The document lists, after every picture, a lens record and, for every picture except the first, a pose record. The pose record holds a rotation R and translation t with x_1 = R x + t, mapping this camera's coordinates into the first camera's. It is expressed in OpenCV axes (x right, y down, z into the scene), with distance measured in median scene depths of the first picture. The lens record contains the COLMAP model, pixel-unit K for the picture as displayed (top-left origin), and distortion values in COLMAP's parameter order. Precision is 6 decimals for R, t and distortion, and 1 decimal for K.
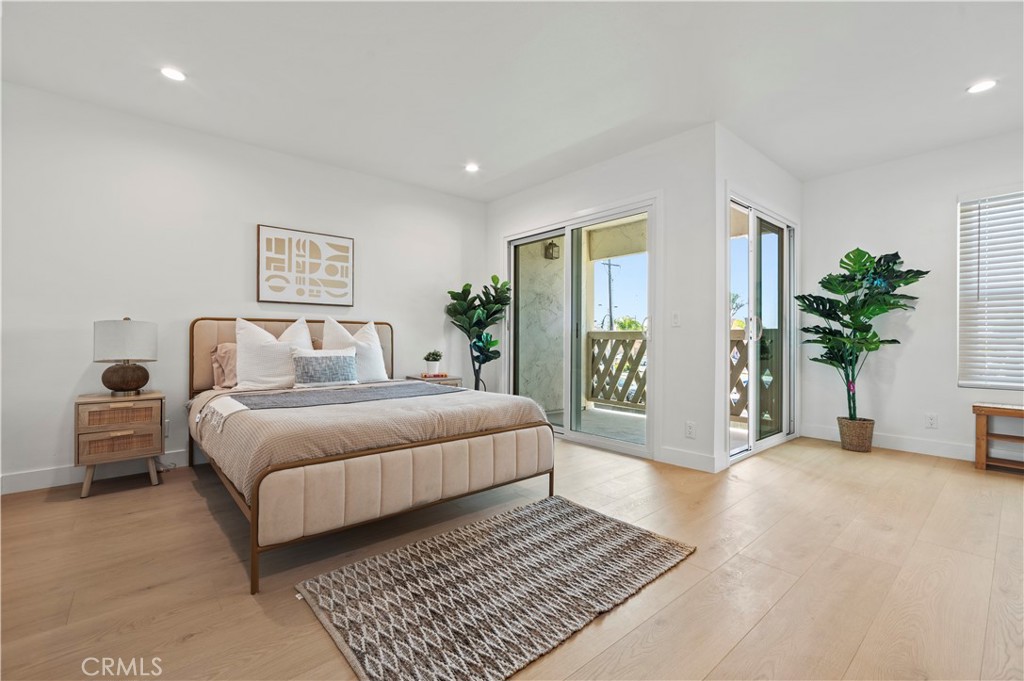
lens RADIAL K [[442.0, 0, 510.0], [0, 442.0, 339.5], [0, 0, 1]] dist [-0.009782, 0.005640]
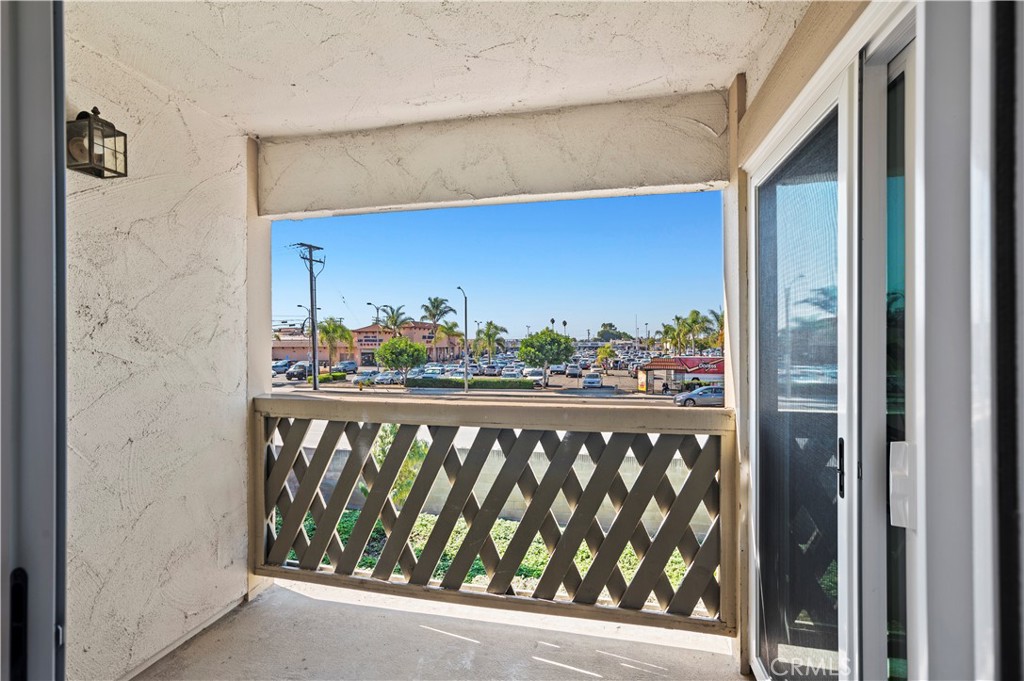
lens RADIAL K [[442.0, 0, 512.5], [0, 442.0, 340.7], [0, 0, 1]] dist [-0.009782, 0.005640]
pose [[0.796531, -0.003784, 0.604586, 0.124582], [0.005291, 0.999986, -0.000712, -0.067398], [-0.604574, 0.003766, 0.796540, 0.556073]]
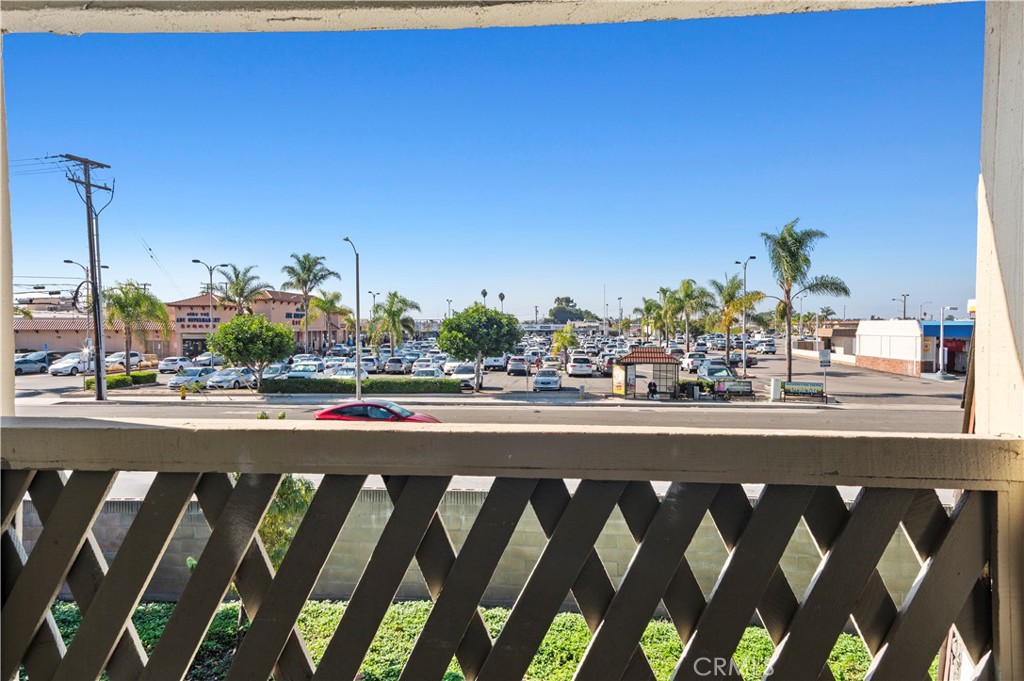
lens RADIAL K [[643.8, 0, 508.3], [0, 643.8, 337.4], [0, 0, 1]] dist [0.088115, -0.000525]
pose [[0.709919, -0.016880, 0.704082, 0.141868], [0.000866, 0.999733, 0.023095, -0.059638], [-0.704283, -0.015786, 0.709743, 0.669206]]
